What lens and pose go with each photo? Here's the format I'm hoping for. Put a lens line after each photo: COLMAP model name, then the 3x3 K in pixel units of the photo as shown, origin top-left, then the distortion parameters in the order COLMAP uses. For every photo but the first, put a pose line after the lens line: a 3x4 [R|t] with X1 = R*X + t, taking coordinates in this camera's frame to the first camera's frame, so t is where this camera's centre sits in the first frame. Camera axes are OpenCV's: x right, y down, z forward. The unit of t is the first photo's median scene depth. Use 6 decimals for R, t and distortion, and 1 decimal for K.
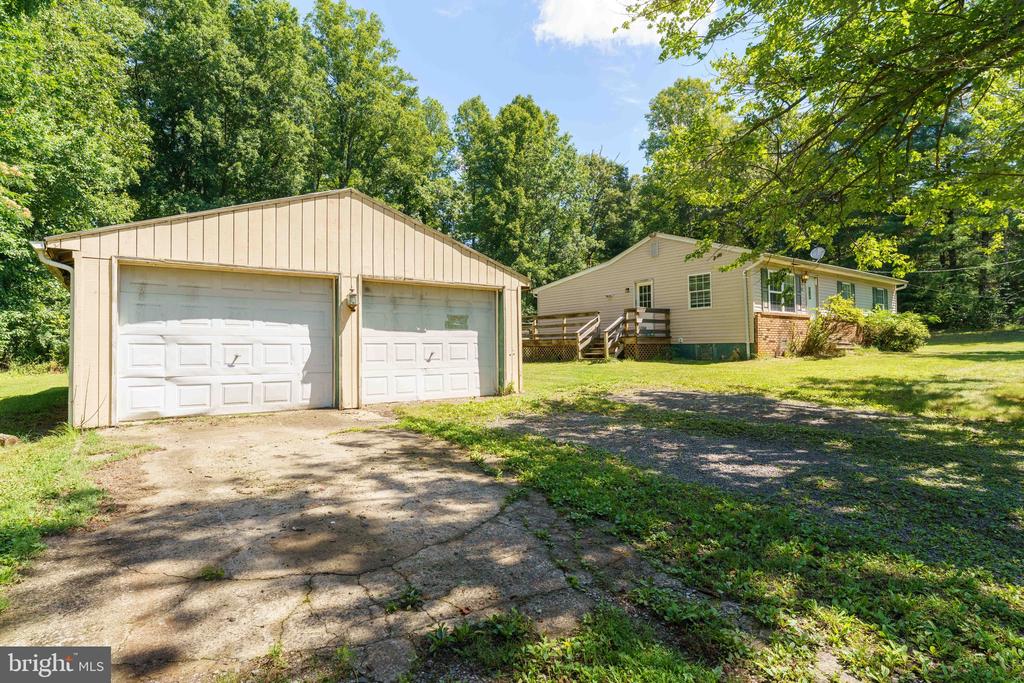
lens RADIAL K [[519.9, 0, 504.6], [0, 519.9, 345.5], [0, 0, 1]] dist [-0.000839, -0.000132]
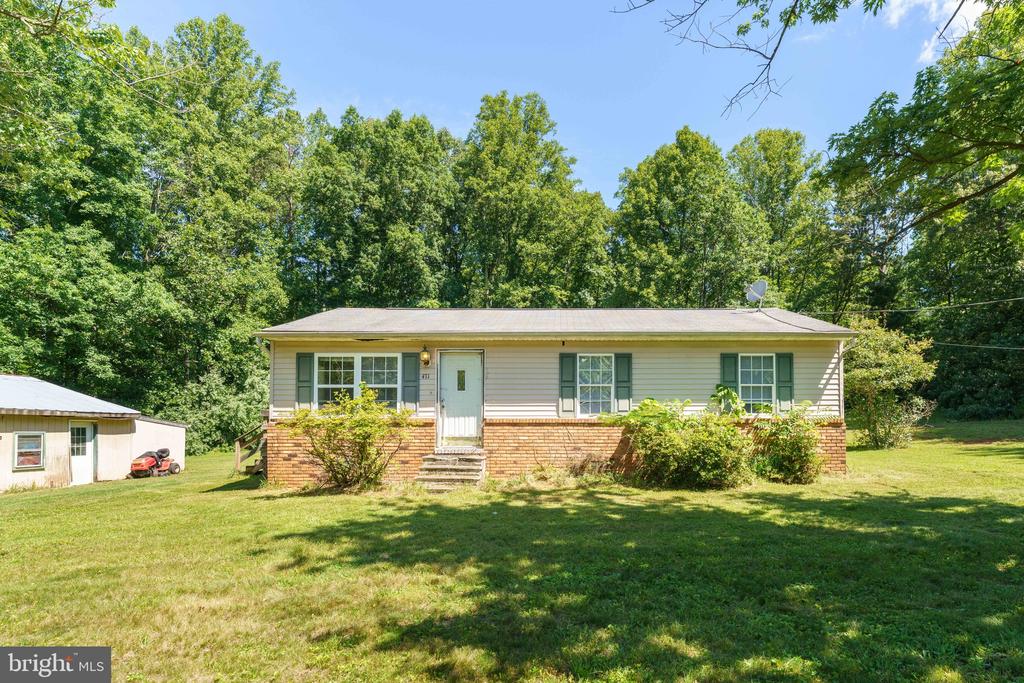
lens RADIAL K [[545.6, 0, 564.1], [0, 545.6, 418.2], [0, 0, 1]] dist [-0.001445, -0.000301]
pose [[0.810599, -0.007338, -0.585555, 1.802107], [0.000256, 0.999926, -0.012177, -0.084669], [0.585601, 0.009721, 0.810541, 0.966631]]
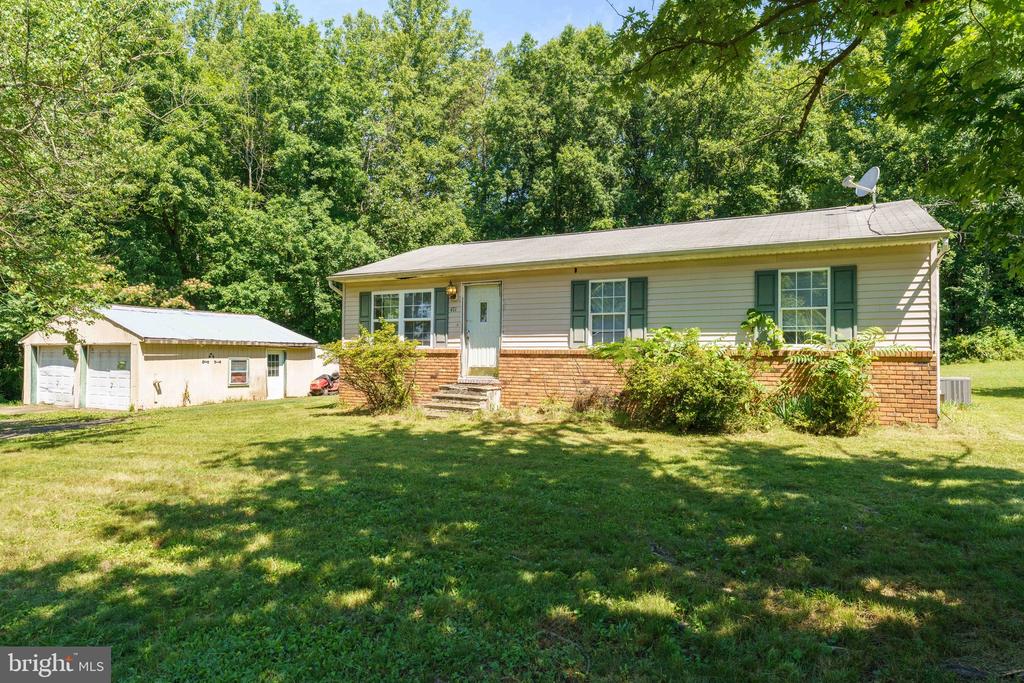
lens RADIAL K [[604.2, 0, 502.4], [0, 604.2, 347.0], [0, 0, 1]] dist [-0.003846, 0.001182]
pose [[0.429701, -0.003622, -0.902964, 2.128760], [-0.004369, 0.999972, -0.006090, -0.094901], [0.902961, 0.006562, 0.429673, 1.227978]]
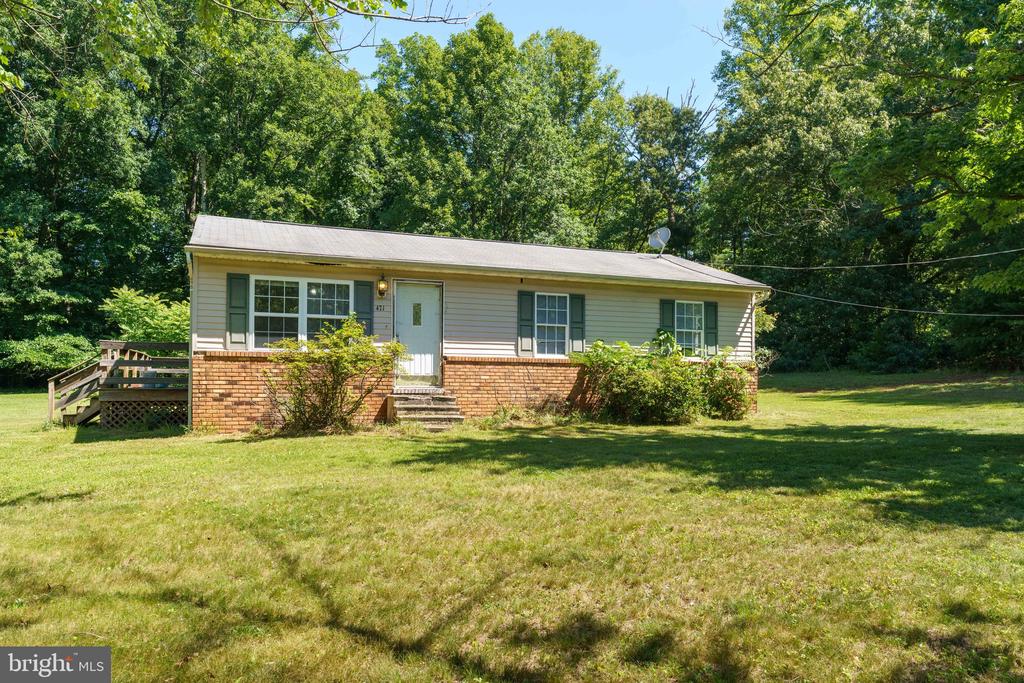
lens RADIAL K [[728.1, 0, 520.9], [0, 728.1, 376.4], [0, 0, 1]] dist [0.003516, -0.003700]
pose [[0.969343, 0.008960, -0.245549, 1.516471], [-0.010452, 0.999934, -0.004771, -0.055397], [0.245490, 0.007191, 0.969372, 0.485699]]
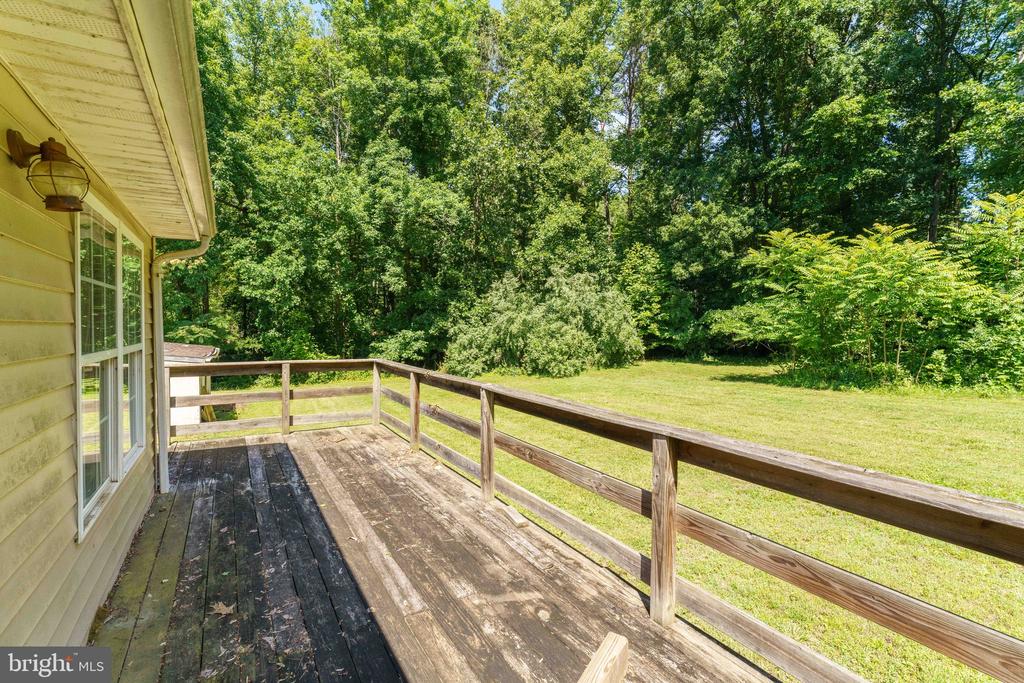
lens RADIAL K [[464.9, 0, 510.5], [0, 464.9, 337.9], [0, 0, 1]] dist [0.000762, -0.001445]
pose [[-0.095443, 0.028100, -0.995038, 0.489435], [0.002800, 0.999605, 0.027961, -0.159096], [0.995431, -0.000117, -0.095484, 2.633186]]
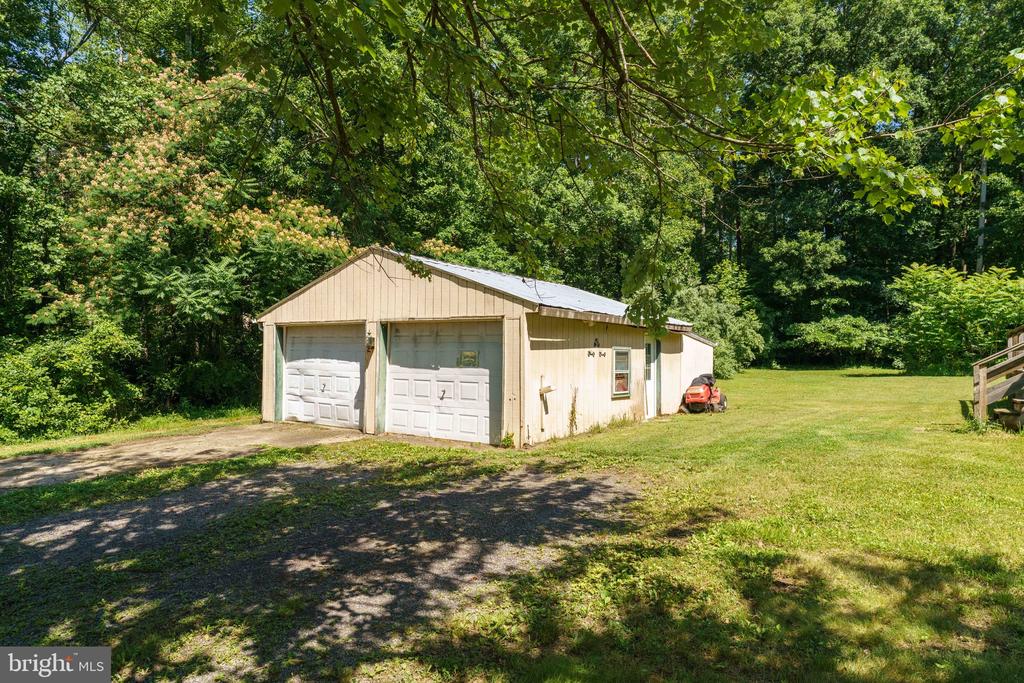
lens RADIAL K [[618.1, 0, 506.2], [0, 618.1, 345.9], [0, 0, 1]] dist [0.003180, -0.001112]
pose [[0.319858, -0.001927, -0.947464, 0.929408], [-0.010731, 0.999926, -0.005656, -0.060189], [0.947405, 0.011976, 0.319814, 0.689811]]
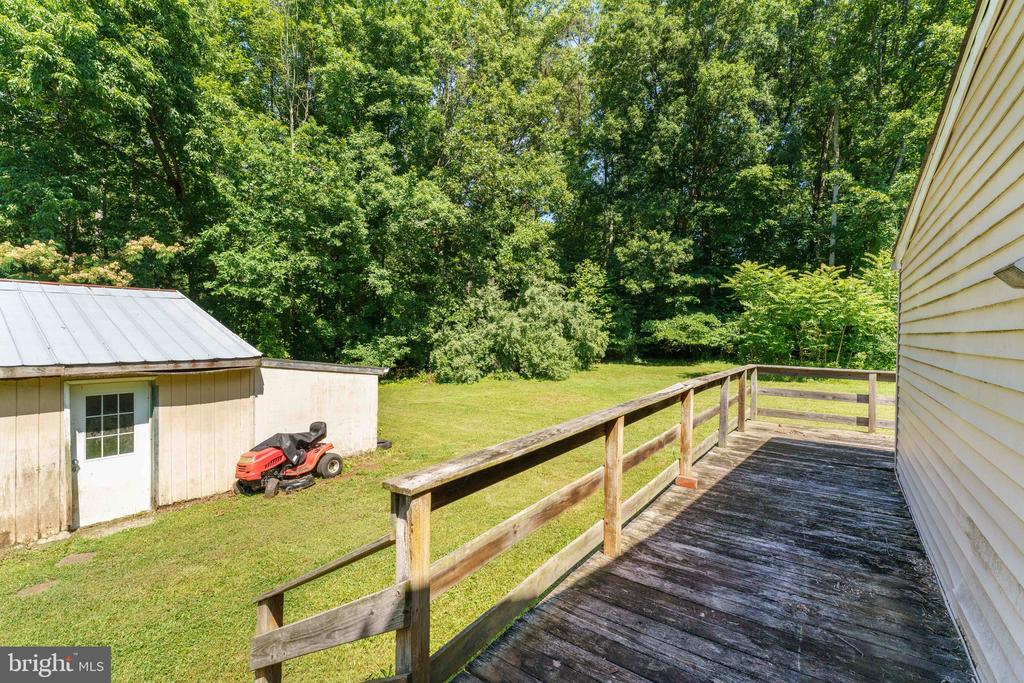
lens RADIAL K [[464.9, 0, 507.4], [0, 464.9, 336.5], [0, 0, 1]] dist [0.000762, -0.001445]
pose [[0.304402, 0.016856, -0.952394, 0.480134], [-0.006994, 0.999856, 0.015460, -0.169175], [0.952518, 0.001955, 0.304476, 1.741987]]
